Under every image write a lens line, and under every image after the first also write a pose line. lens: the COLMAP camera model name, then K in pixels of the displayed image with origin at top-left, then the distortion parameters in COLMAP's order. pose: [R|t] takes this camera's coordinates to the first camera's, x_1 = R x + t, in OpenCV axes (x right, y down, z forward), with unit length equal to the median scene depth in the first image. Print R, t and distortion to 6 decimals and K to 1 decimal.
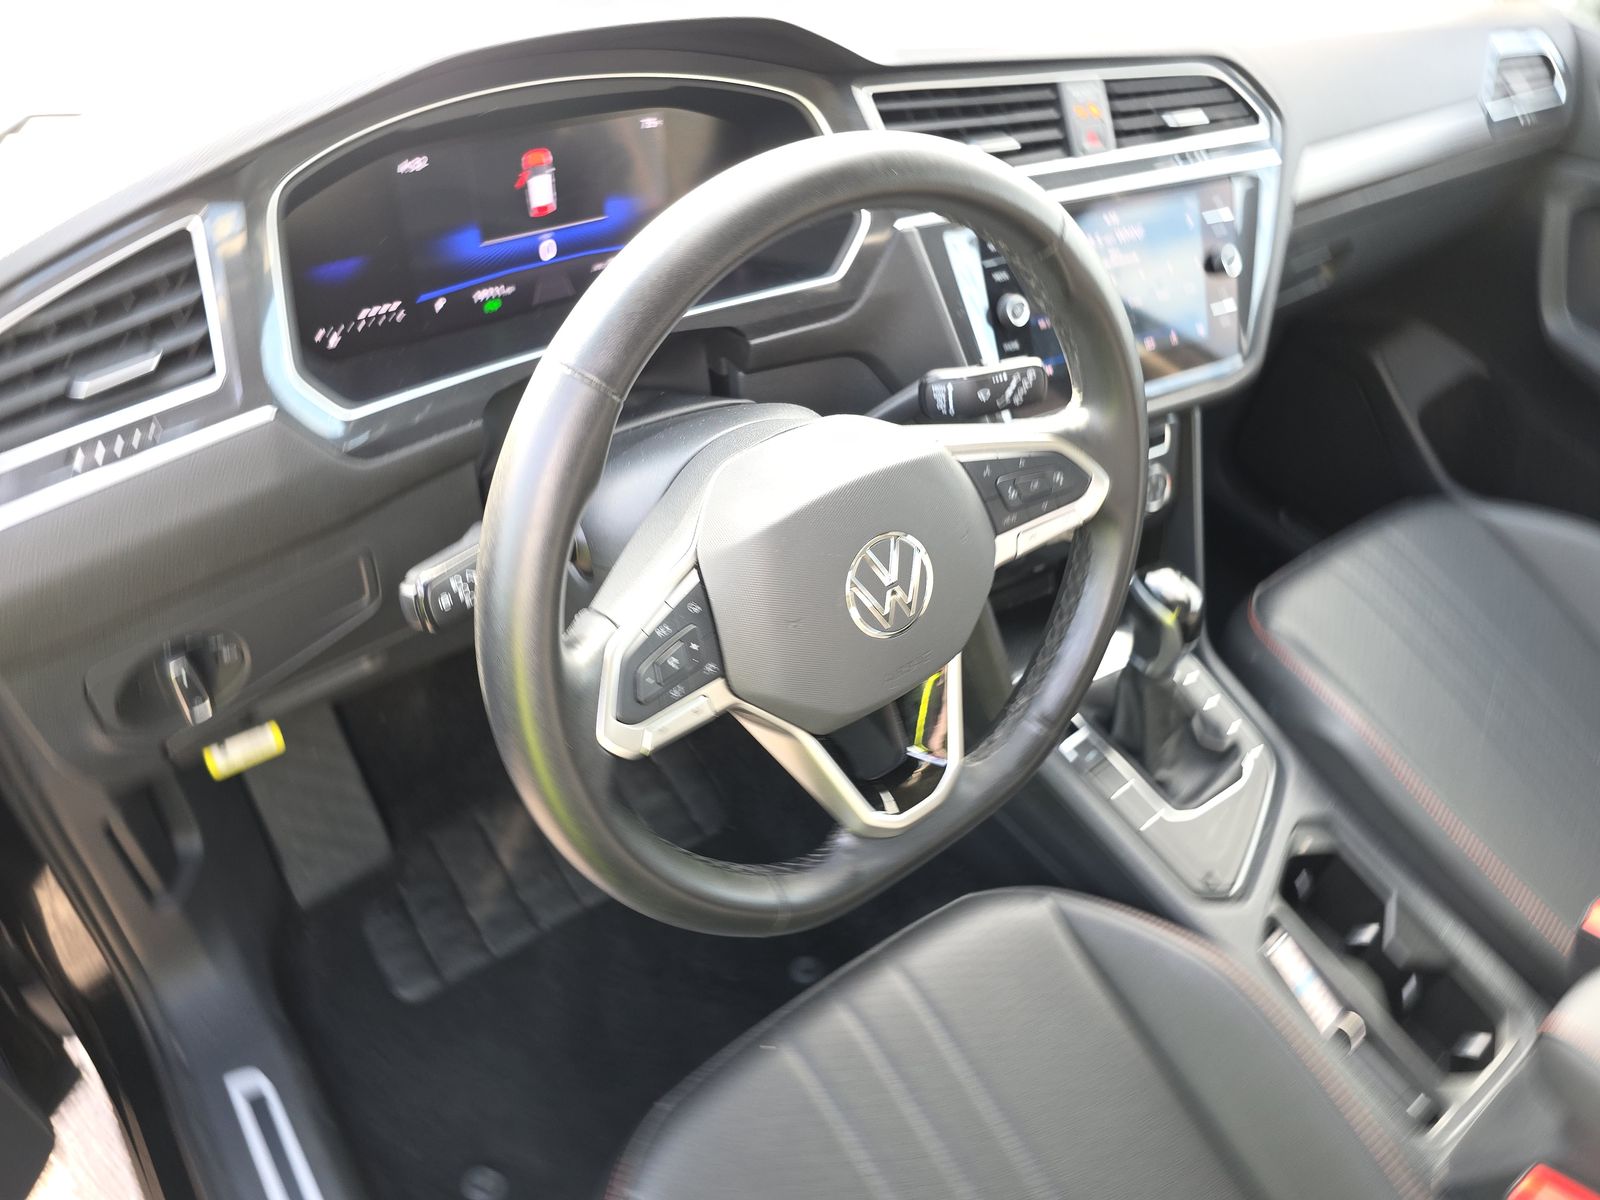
lens RADIAL K [[1093.2, 0, 754.1], [0, 1093.2, 619.9], [0, 0, 1]] dist [0.026669, -0.003483]
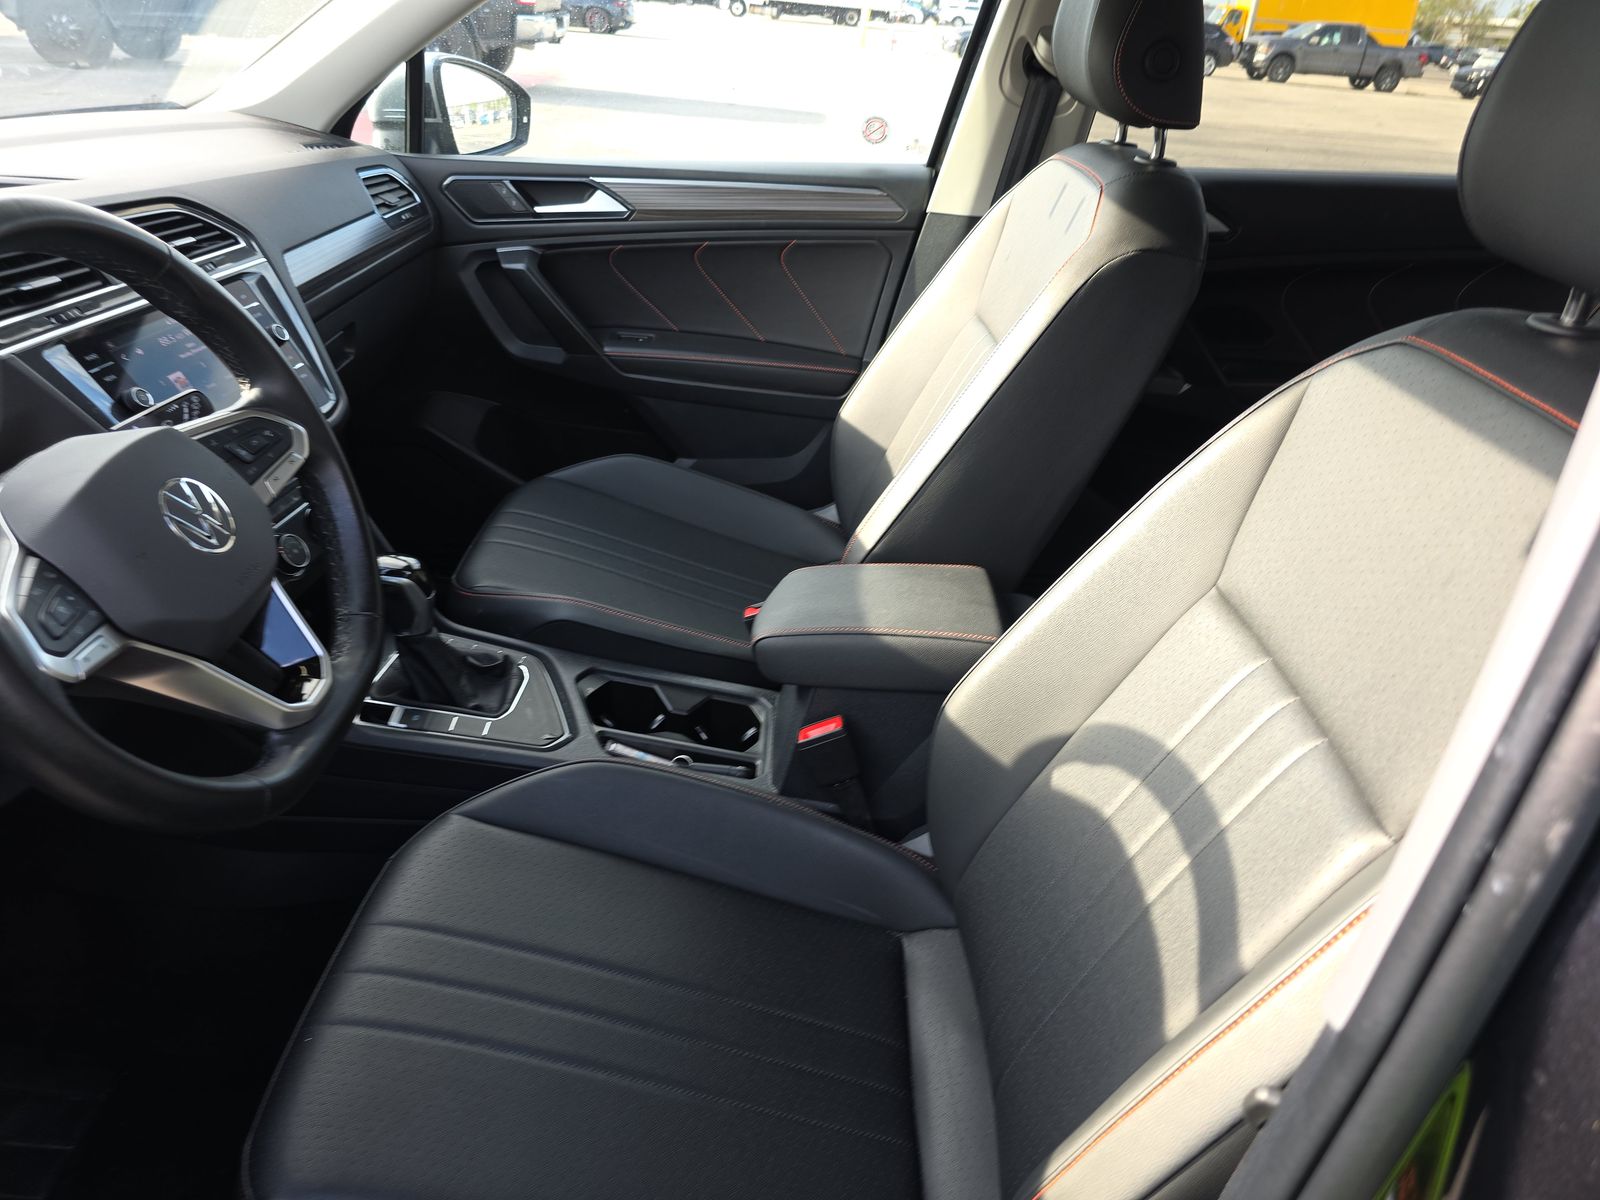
lens RADIAL K [[1148.6, 0, 801.1], [0, 1148.6, 571.5], [0, 0, 1]] dist [0.038110, -0.001569]
pose [[0.602462, -0.416692, 0.680740, -0.253654], [0.573040, 0.819509, -0.005512, 0.274737], [-0.555576, 0.393412, 0.732505, -0.227369]]
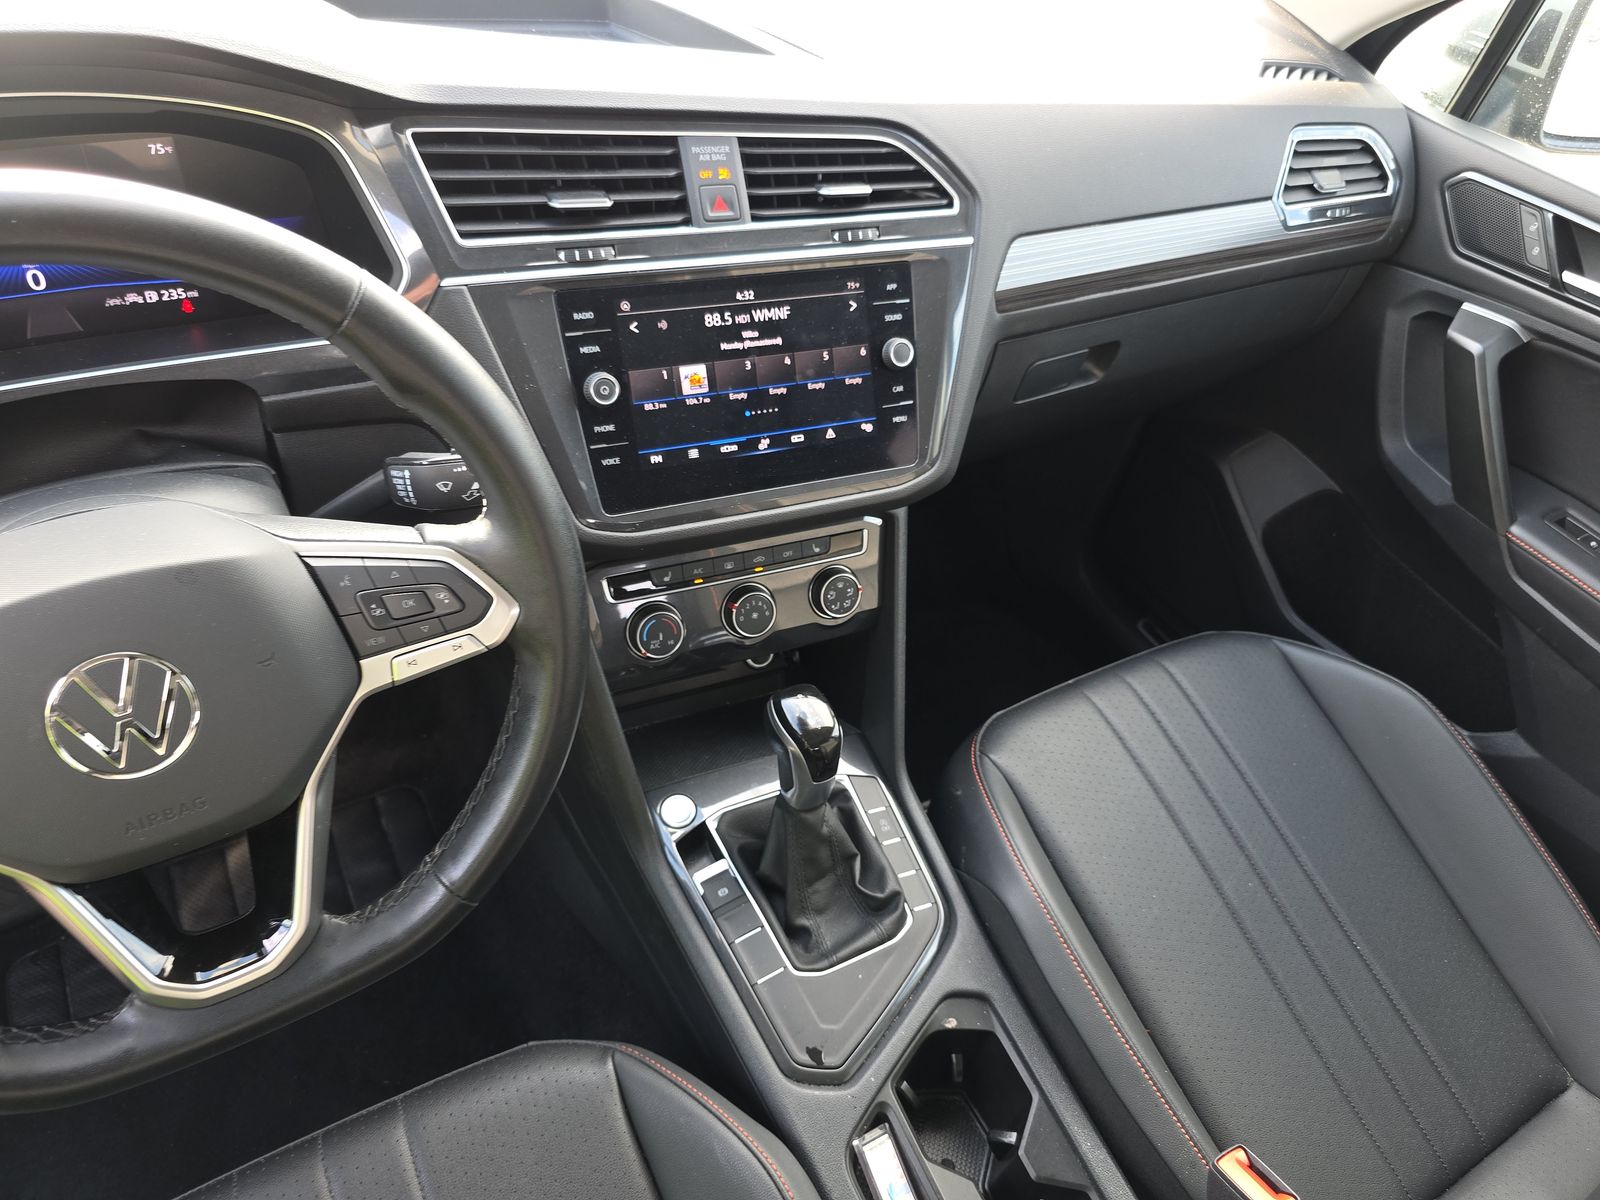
lens RADIAL K [[1093.2, 0, 754.1], [0, 1093.2, 619.9], [0, 0, 1]] dist [0.026669, -0.003483]
pose [[0.994765, 0.092751, -0.042905, 0.401746], [-0.094018, 0.995162, -0.028524, -0.081760], [0.040052, 0.032408, 0.998672, 0.129447]]
